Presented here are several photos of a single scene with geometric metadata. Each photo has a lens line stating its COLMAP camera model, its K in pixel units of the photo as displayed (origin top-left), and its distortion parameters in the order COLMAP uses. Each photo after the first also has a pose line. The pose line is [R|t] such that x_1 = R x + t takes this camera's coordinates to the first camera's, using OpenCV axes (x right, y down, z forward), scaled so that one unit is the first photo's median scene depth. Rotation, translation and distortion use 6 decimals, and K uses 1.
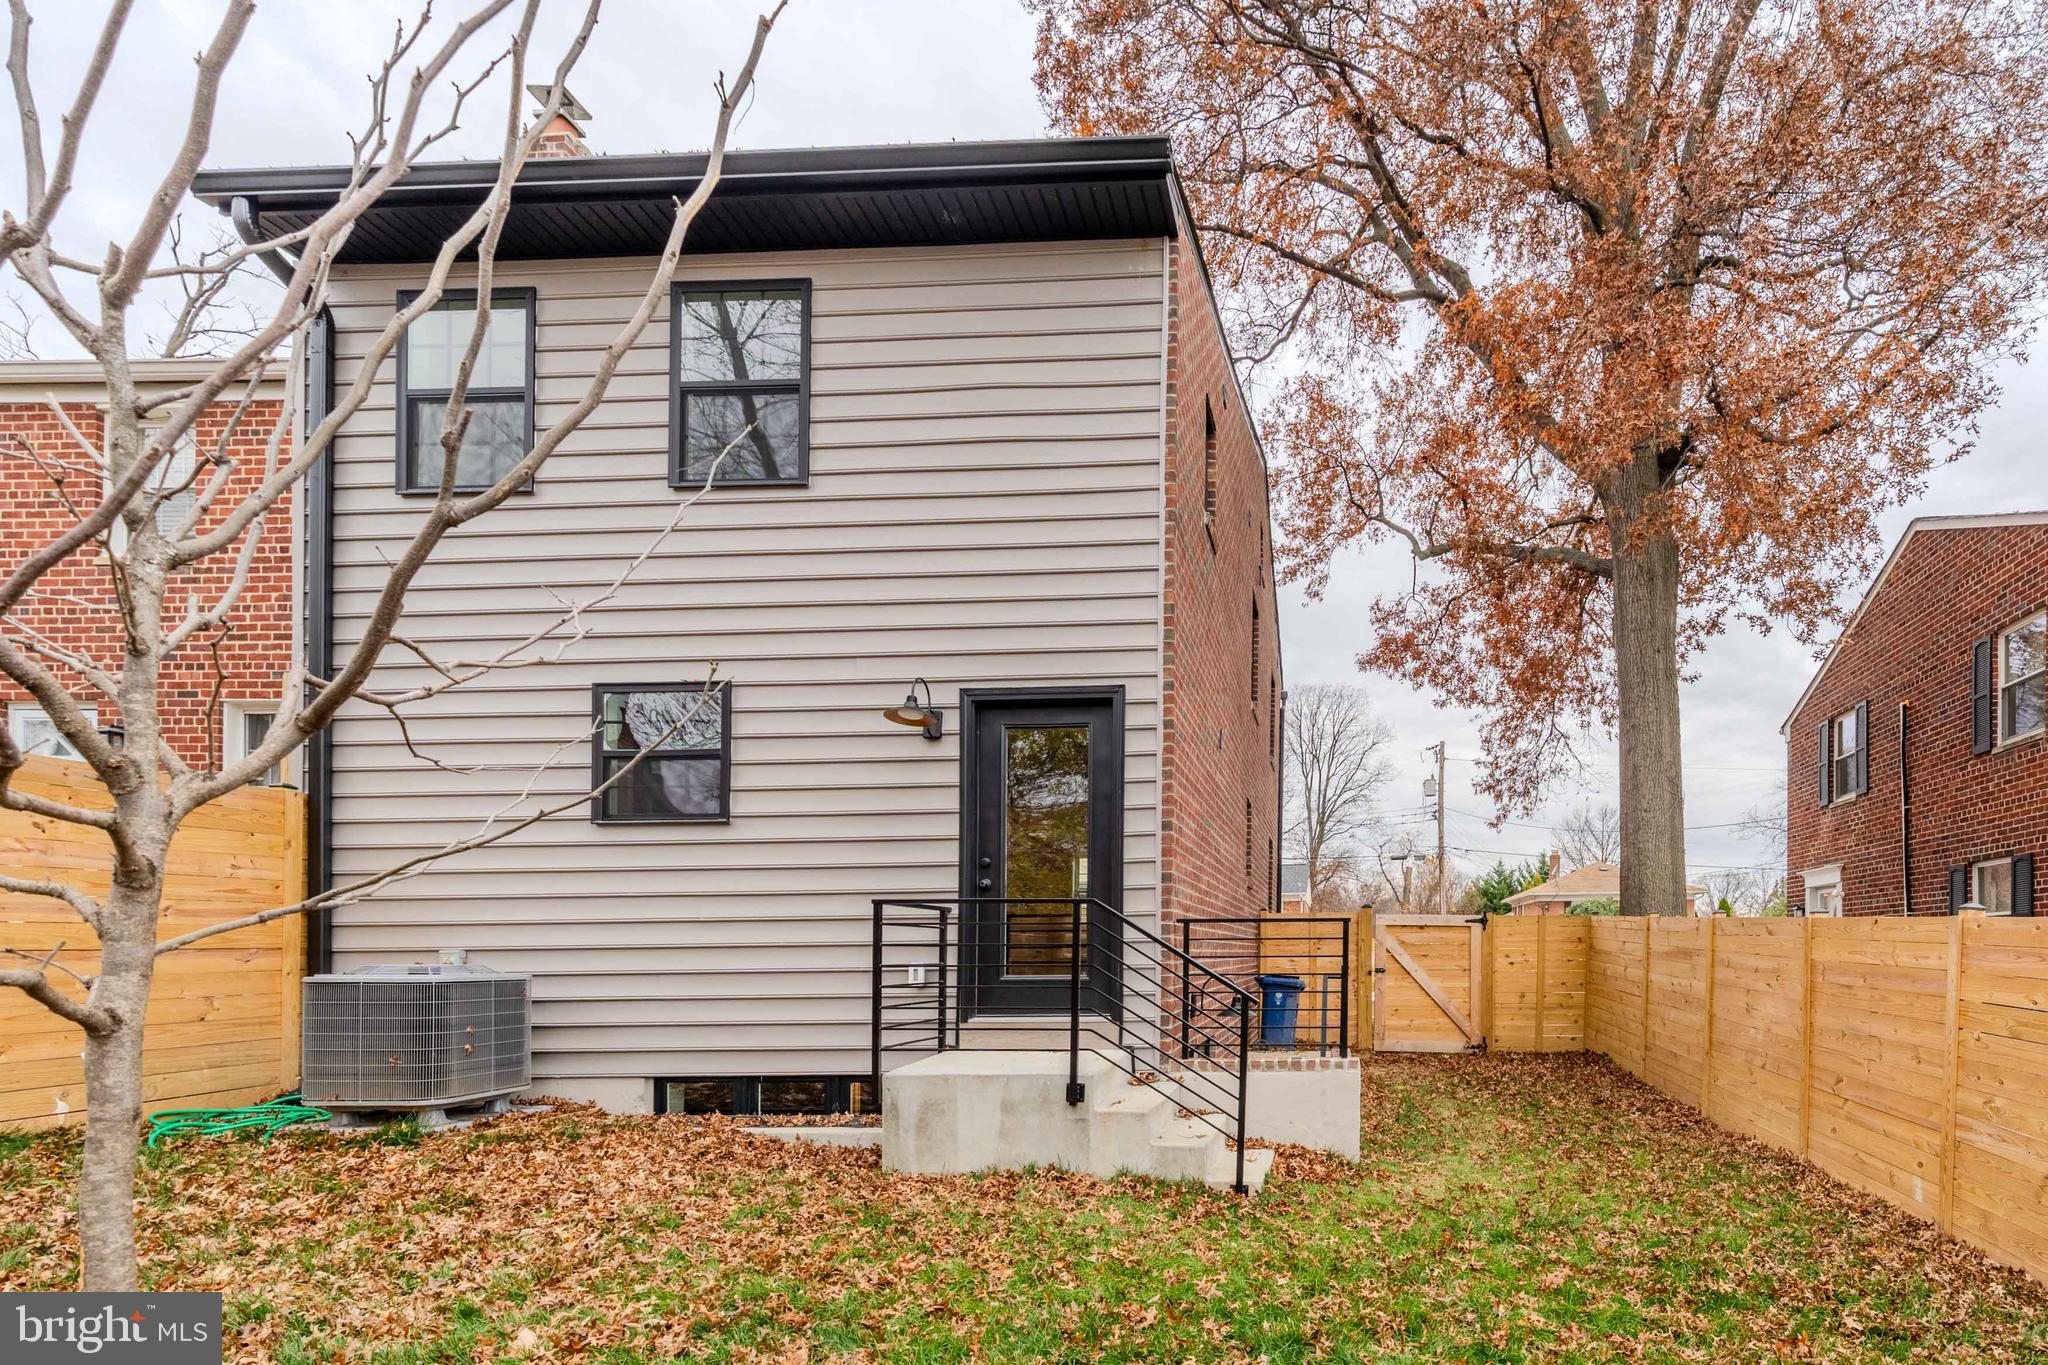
lens RADIAL K [[971.5, 0, 1023.5], [0, 971.5, 800.6], [0, 0, 1]] dist [-0.006676, 0.000384]
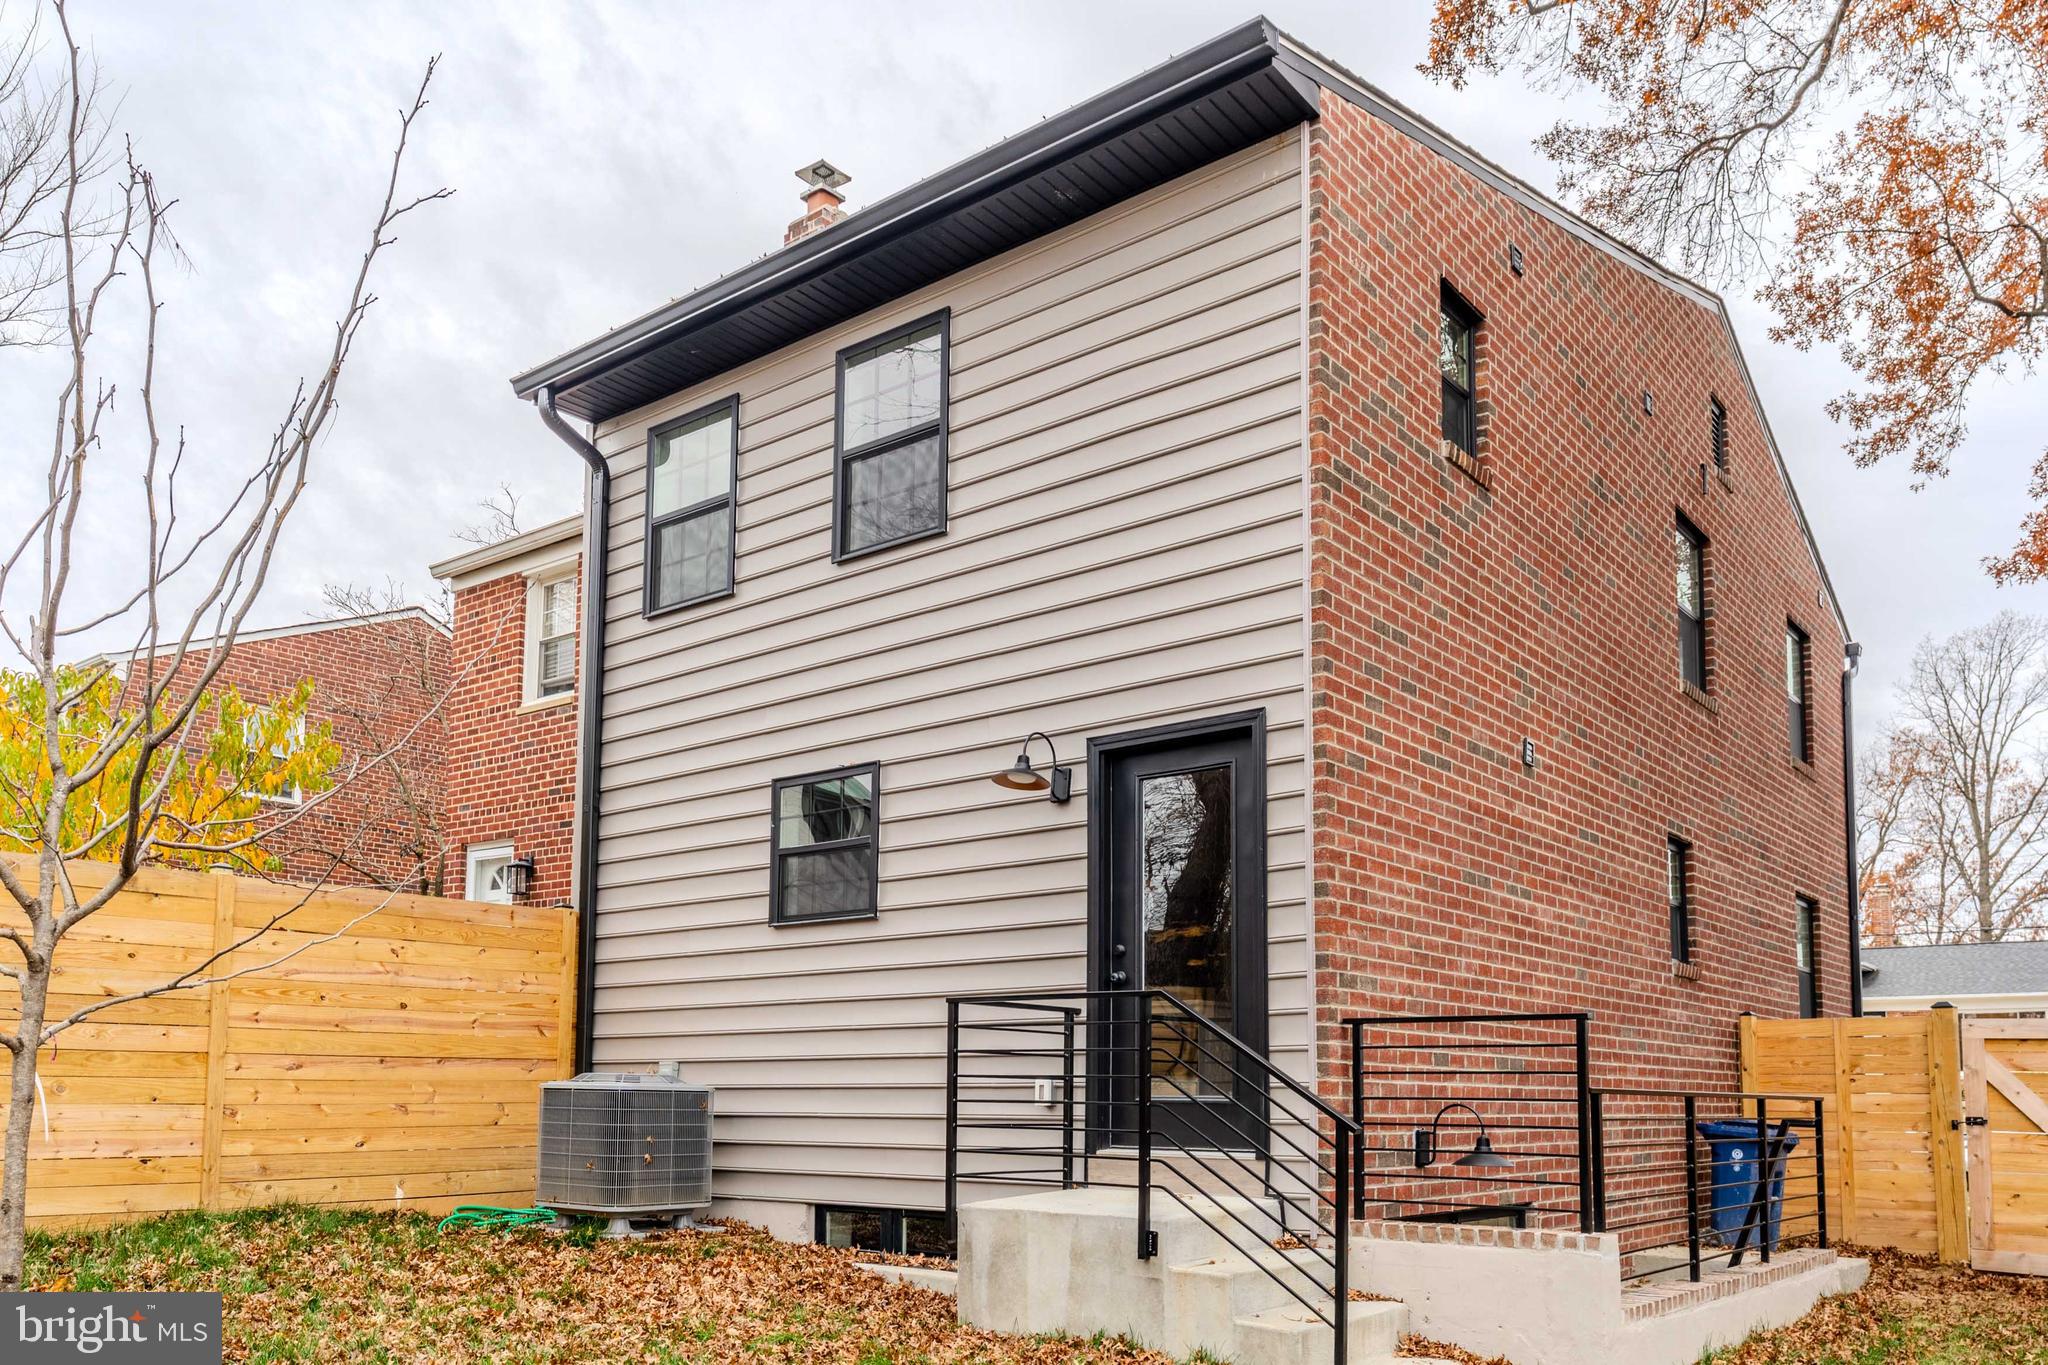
lens RADIAL K [[1523.2, 0, 995.8], [0, 1523.2, 654.7], [0, 0, 1]] dist [0.000733, -0.001539]
pose [[0.794581, -0.155305, -0.586960, 0.648191], [0.068245, 0.983451, -0.167829, 0.027085], [0.603311, 0.093296, 0.792030, -0.080397]]
